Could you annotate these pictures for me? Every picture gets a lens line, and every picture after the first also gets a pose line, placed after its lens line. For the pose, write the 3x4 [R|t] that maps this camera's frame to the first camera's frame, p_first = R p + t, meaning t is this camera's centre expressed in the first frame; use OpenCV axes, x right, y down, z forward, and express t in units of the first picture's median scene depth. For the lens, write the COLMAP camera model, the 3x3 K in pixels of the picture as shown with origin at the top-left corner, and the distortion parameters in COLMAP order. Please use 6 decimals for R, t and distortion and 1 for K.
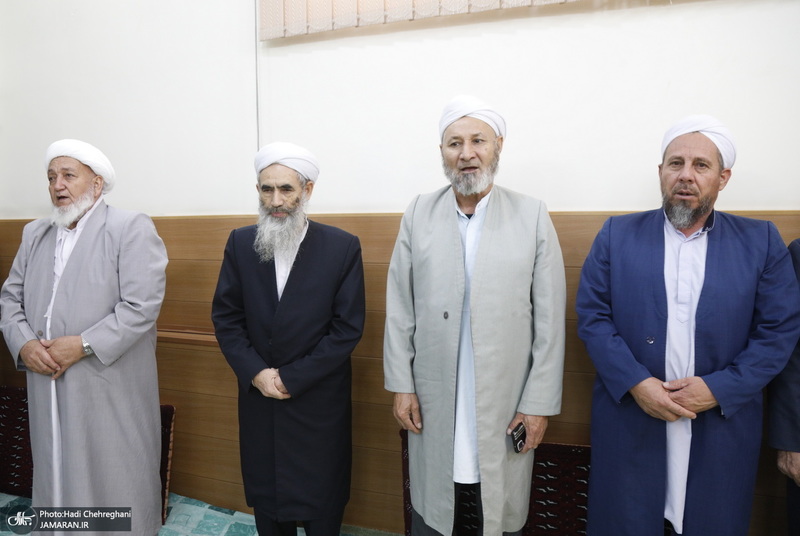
lens RADIAL K [[558.4, 0, 404.0], [0, 558.4, 270.4], [0, 0, 1]] dist [-0.119531, 0.083705]
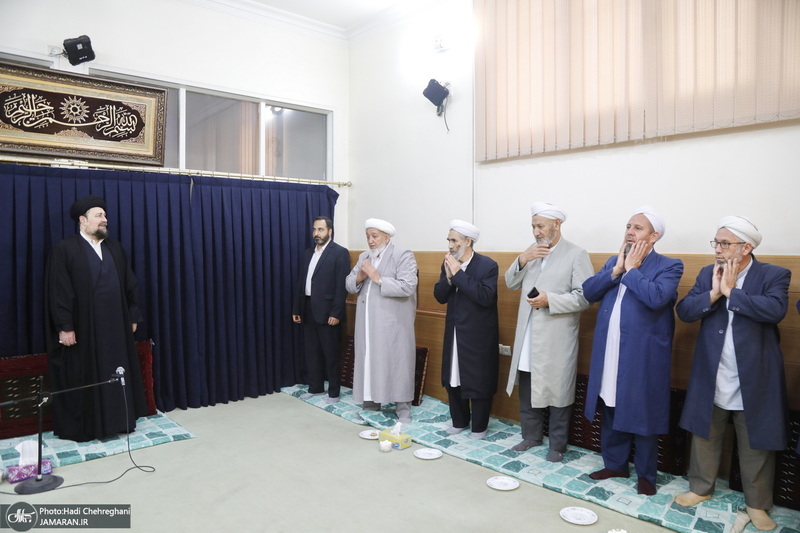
lens RADIAL K [[558.4, 0, 404.0], [0, 558.4, 268.9], [0, 0, 1]] dist [-0.119531, 0.083705]
pose [[0.856832, 0.022441, -0.515107, 0.755428], [-0.068483, 0.995154, -0.070561, 0.150653], [0.511027, 0.095735, 0.854217, -1.078015]]
